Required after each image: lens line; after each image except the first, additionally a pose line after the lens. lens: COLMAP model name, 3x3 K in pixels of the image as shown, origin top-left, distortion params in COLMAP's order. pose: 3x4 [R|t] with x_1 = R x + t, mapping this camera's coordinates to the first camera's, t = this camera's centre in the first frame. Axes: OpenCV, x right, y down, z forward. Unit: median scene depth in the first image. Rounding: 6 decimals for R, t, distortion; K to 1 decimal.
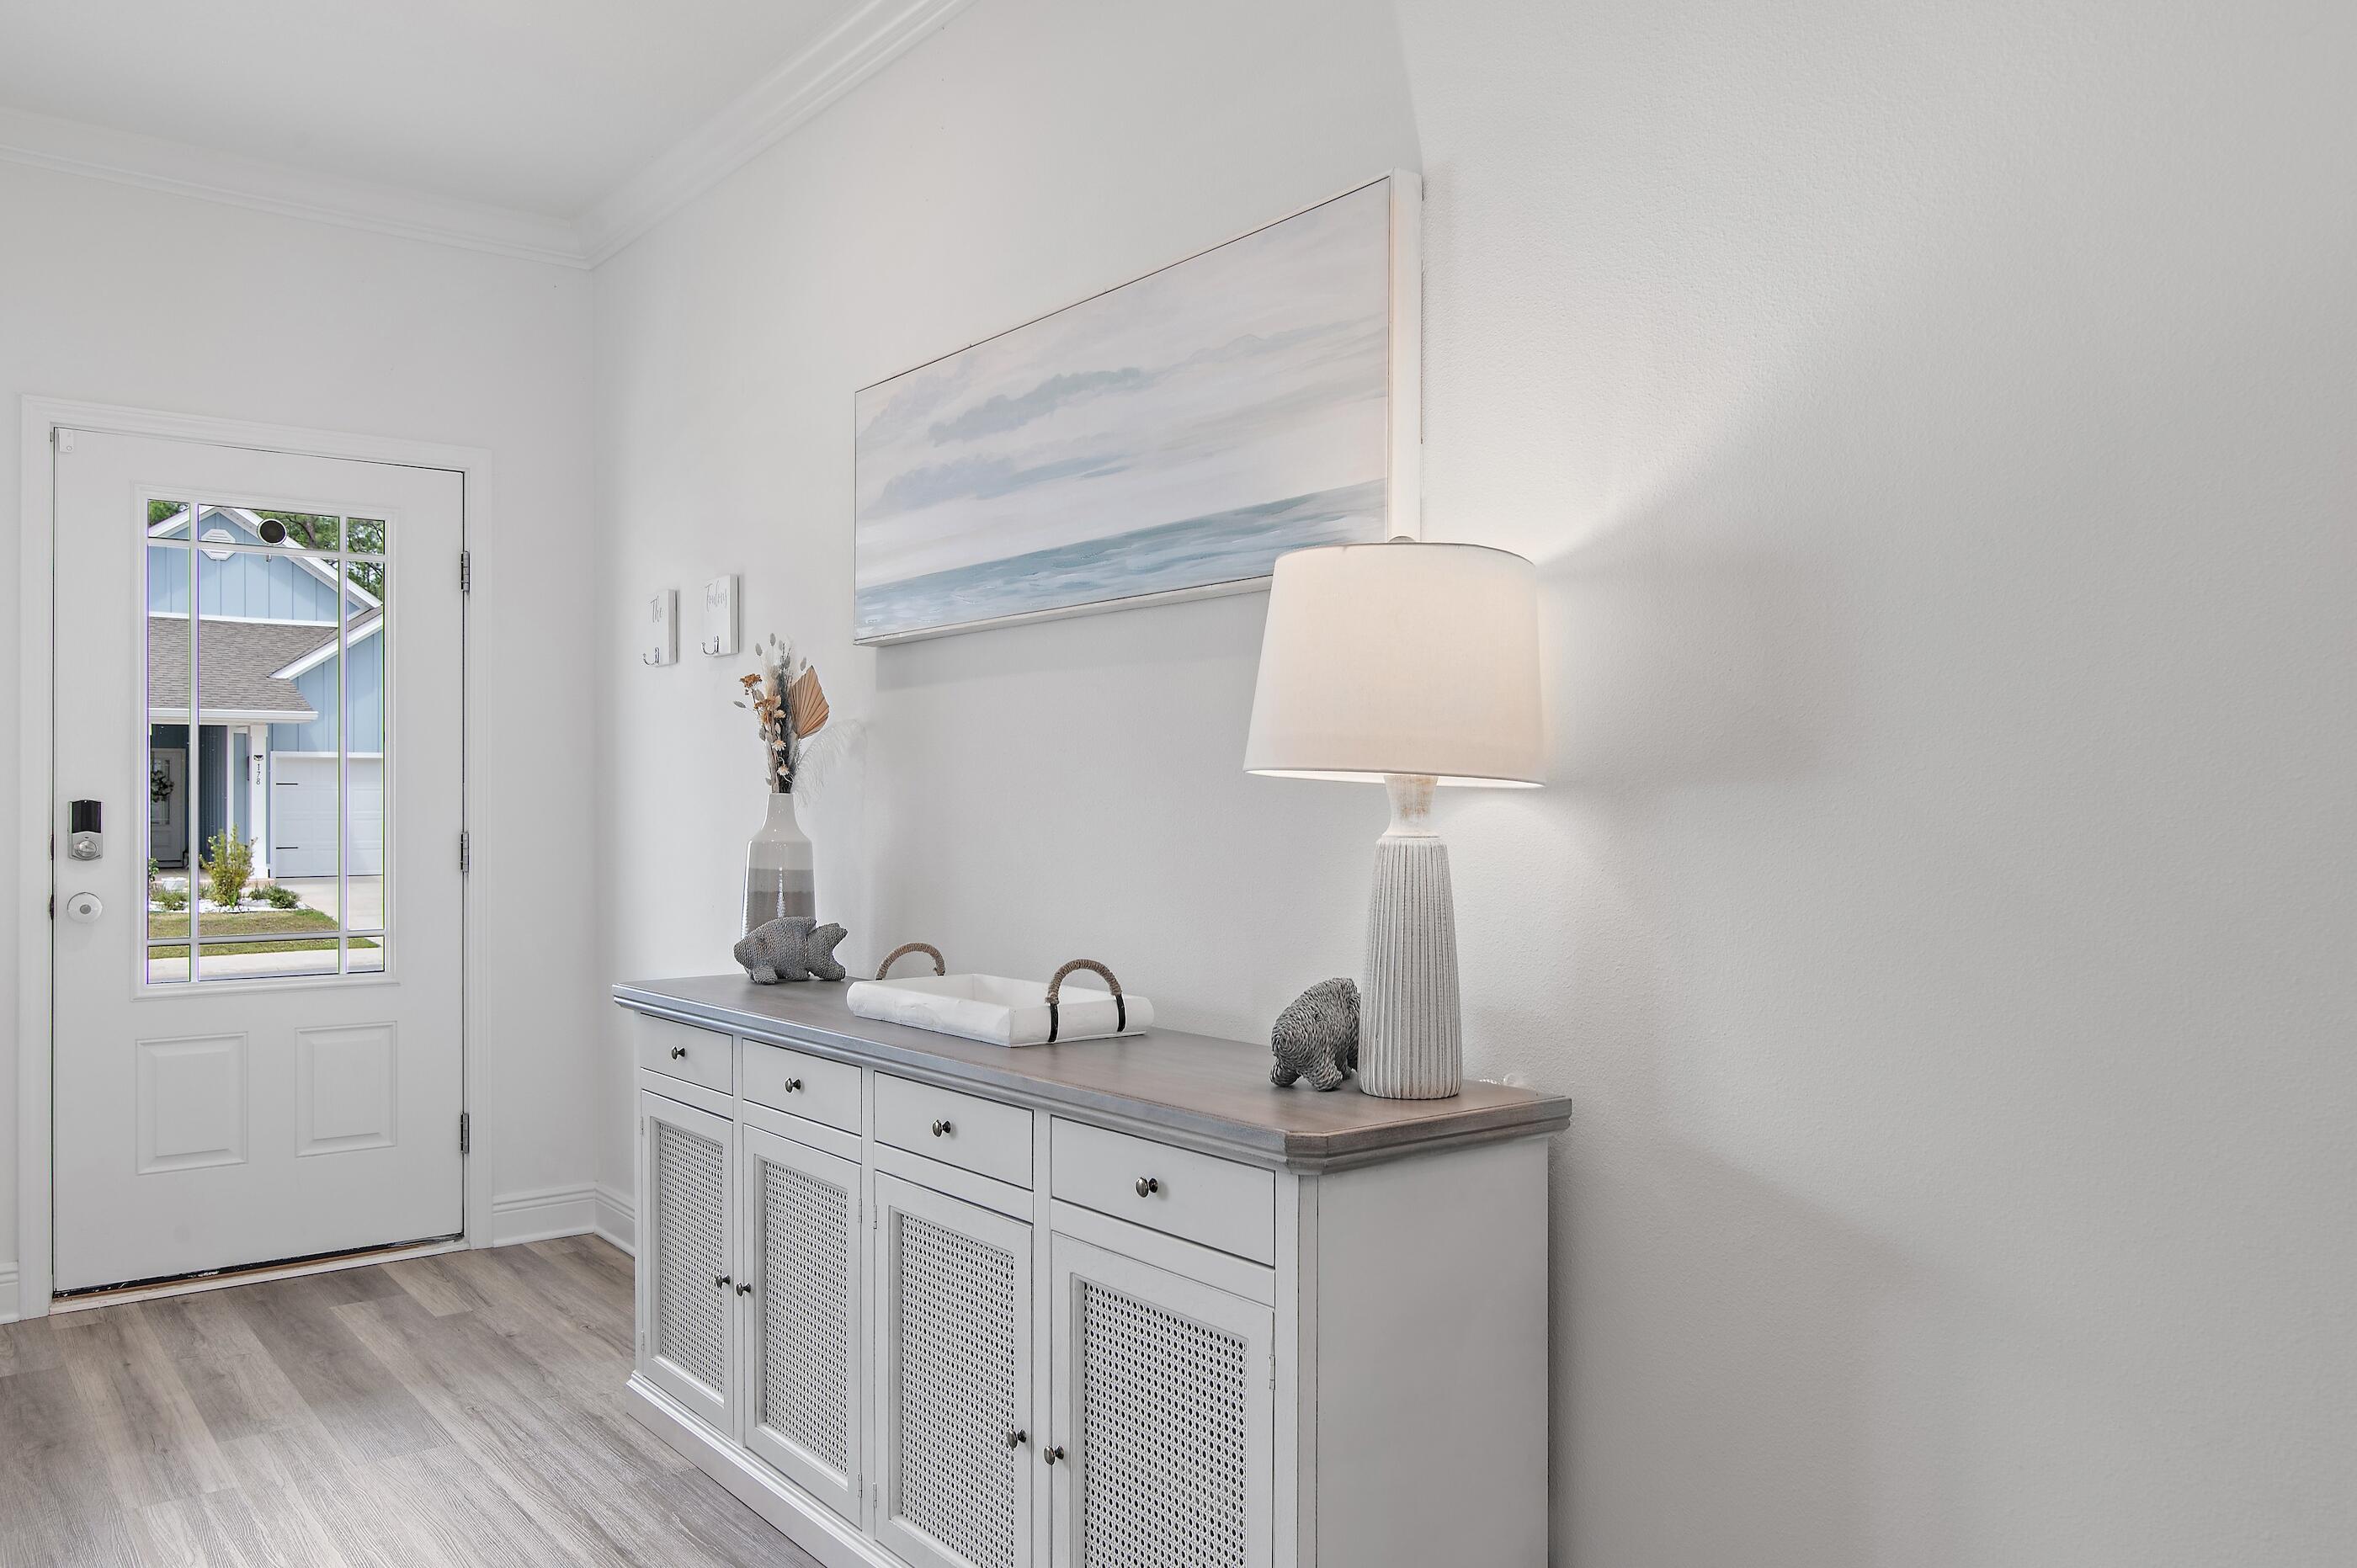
lens RADIAL K [[1729.9, 0, 1178.5], [0, 1729.9, 784.0], [0, 0, 1]] dist [0.002517, -0.000198]
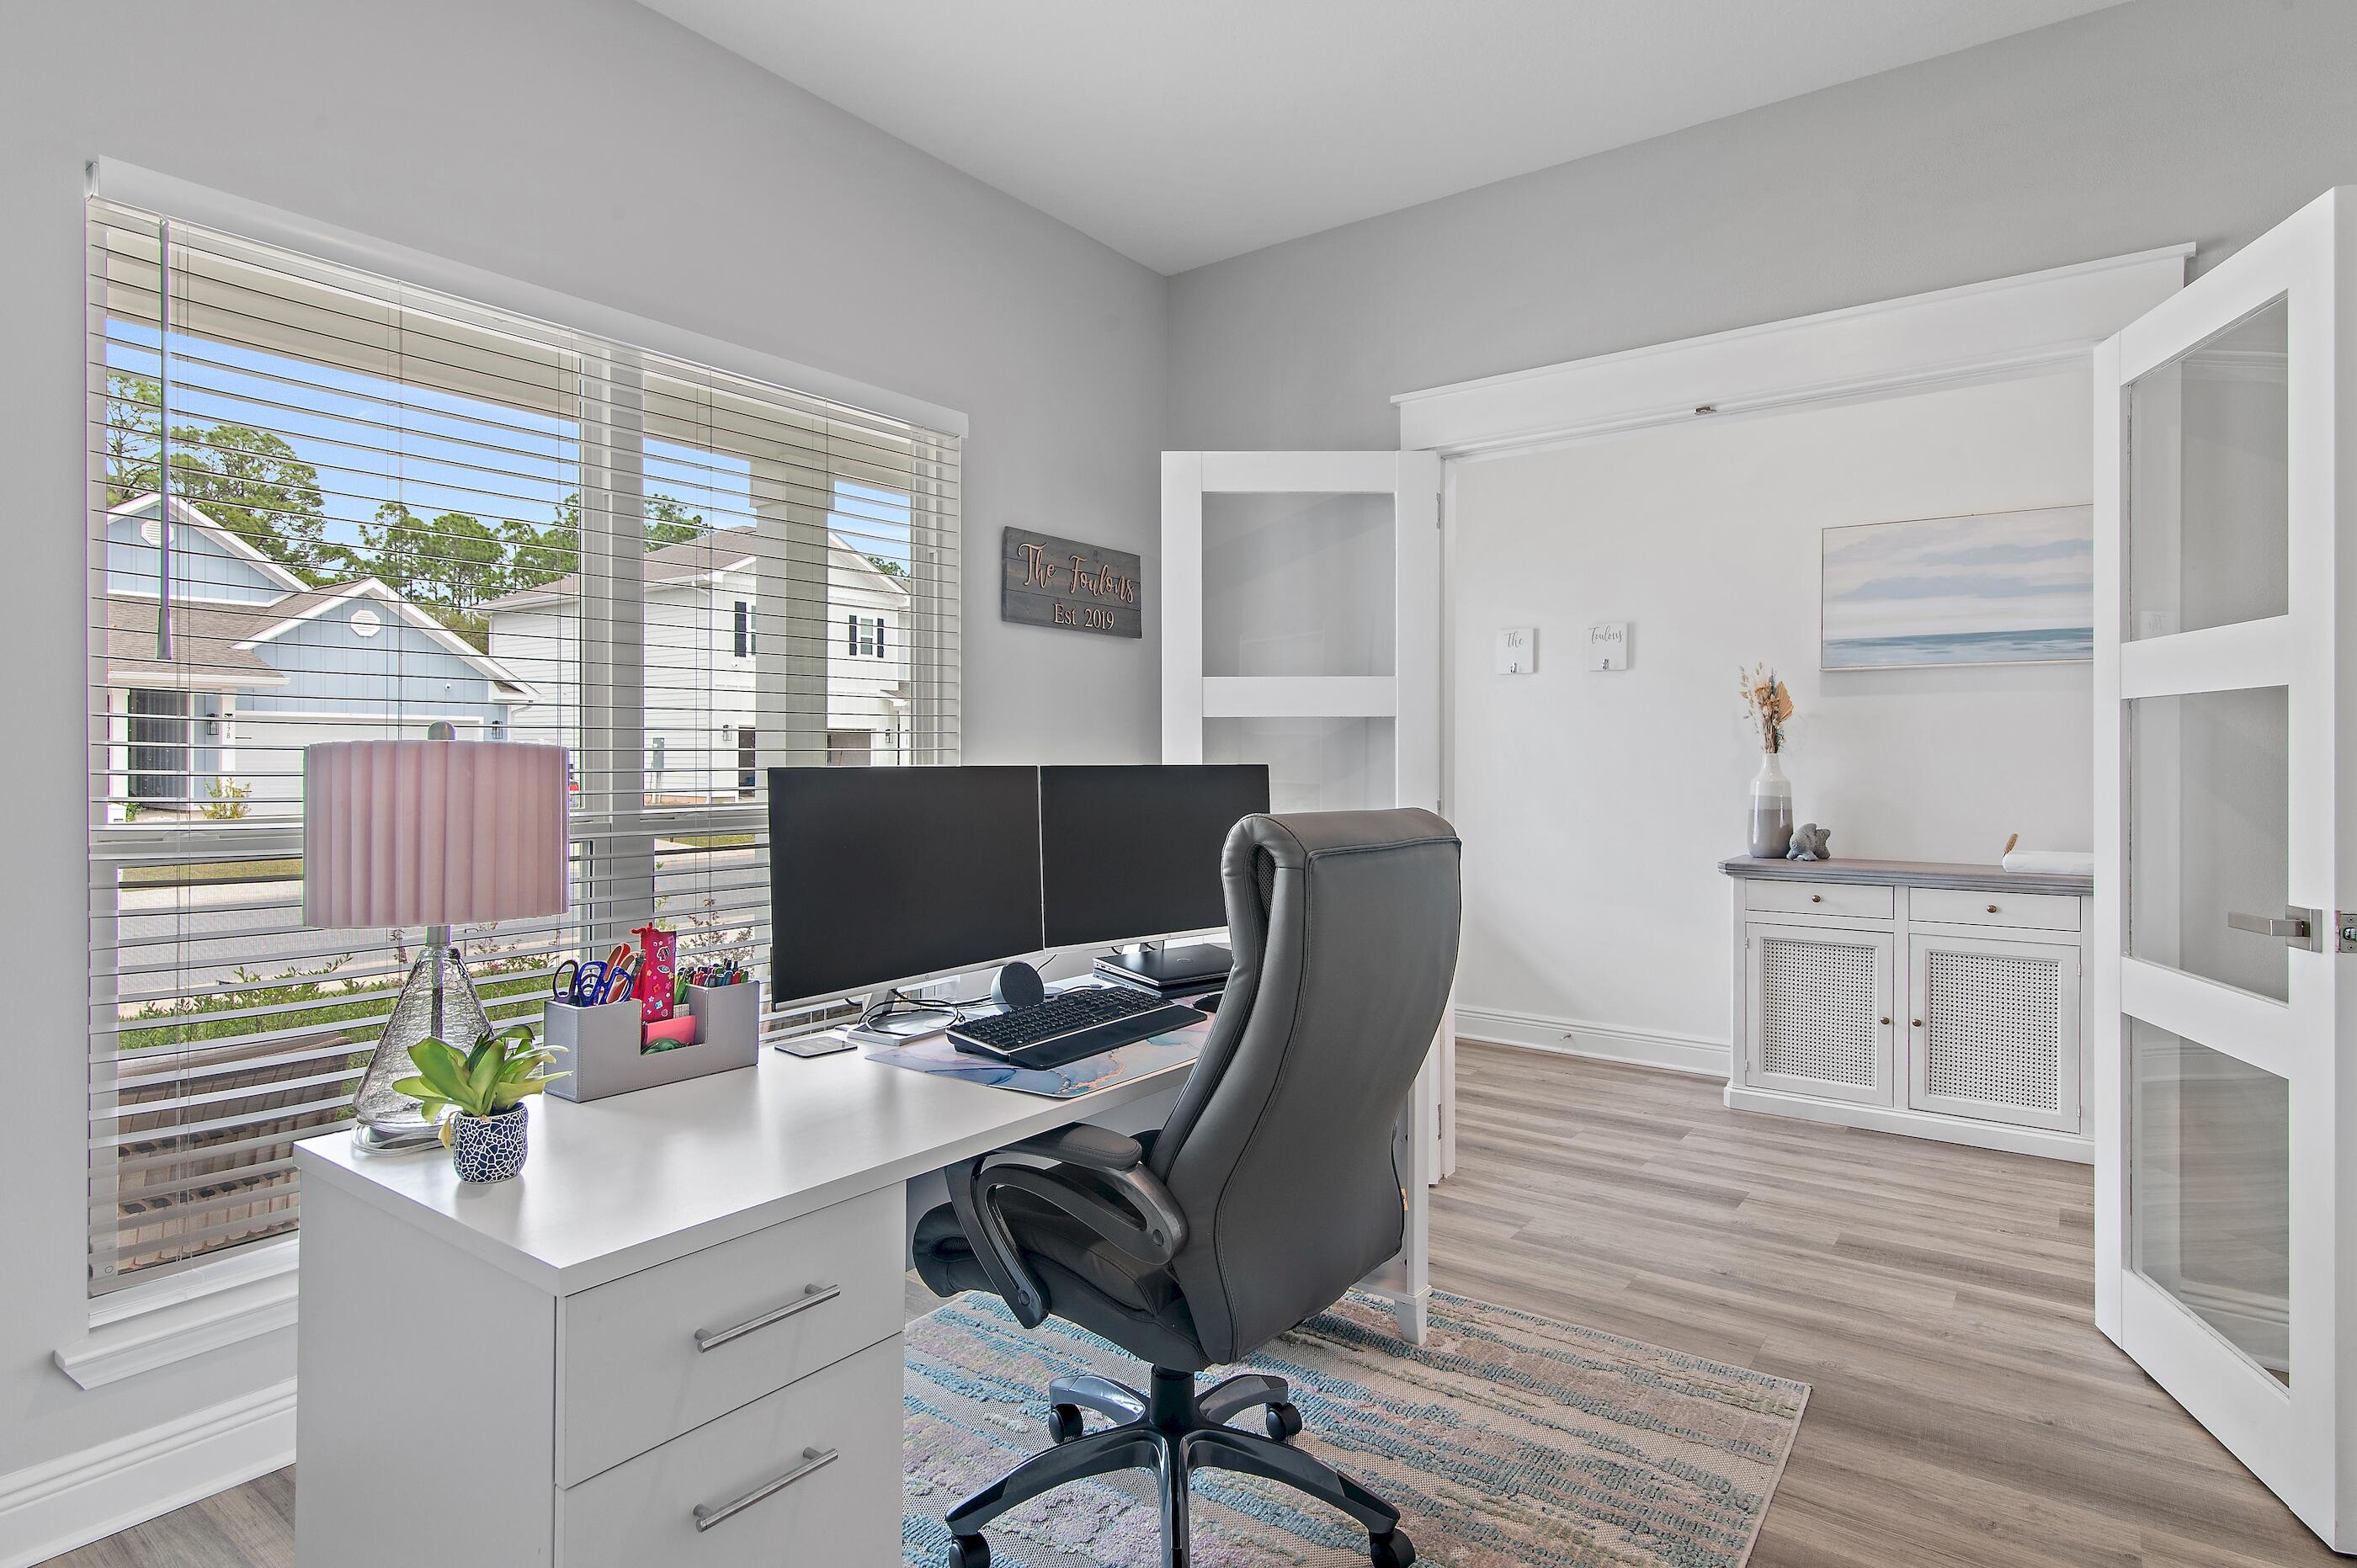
lens RADIAL K [[1265.7, 0, 1173.4], [0, 1265.7, 748.8], [0, 0, 1]] dist [0.003481, 0.000454]
pose [[0.964463, 0.010256, 0.264020, -1.380640], [-0.010645, 0.999943, 0.000043, 0.008166], [-0.264004, -0.002852, 0.964517, -0.093126]]
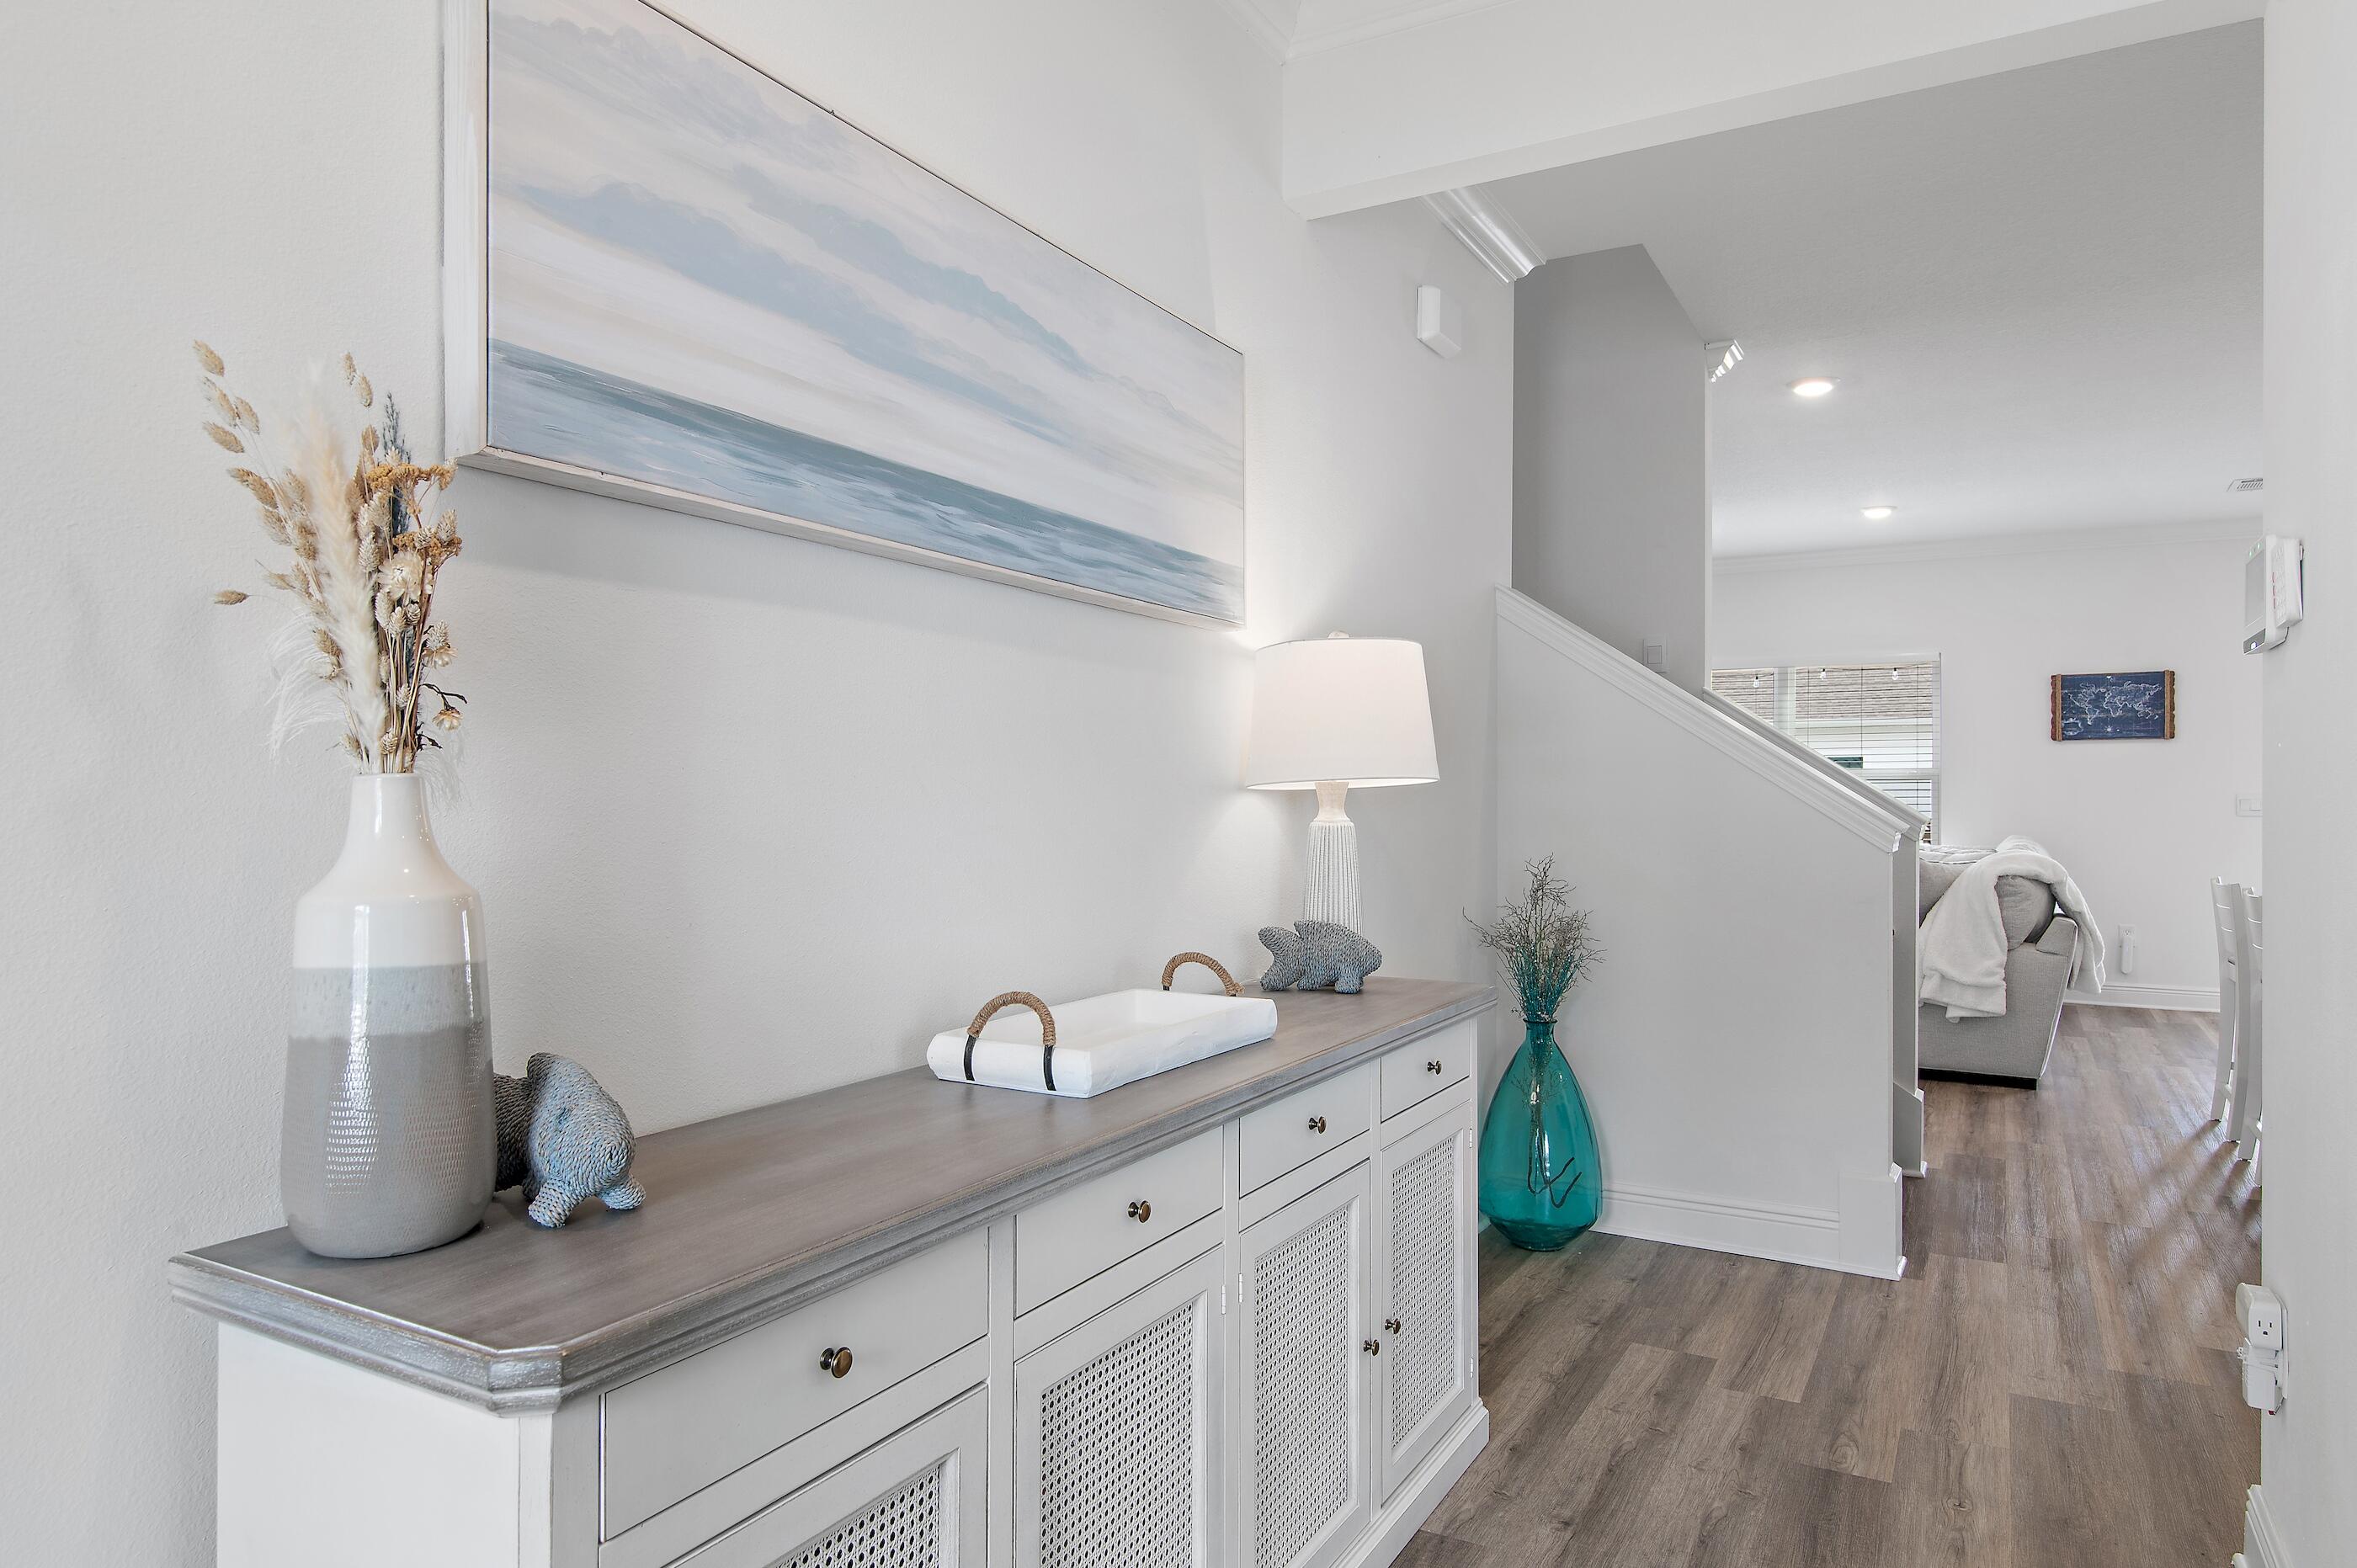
lens RADIAL K [[1427.7, 0, 1169.2], [0, 1427.7, 803.0], [0, 0, 1]] dist [-0.002892, 0.000773]
pose [[-0.374799, 0.005164, 0.927092, -0.713301], [-0.003276, 0.999971, -0.006895, 0.016190], [-0.927100, -0.005622, -0.374771, 1.145164]]
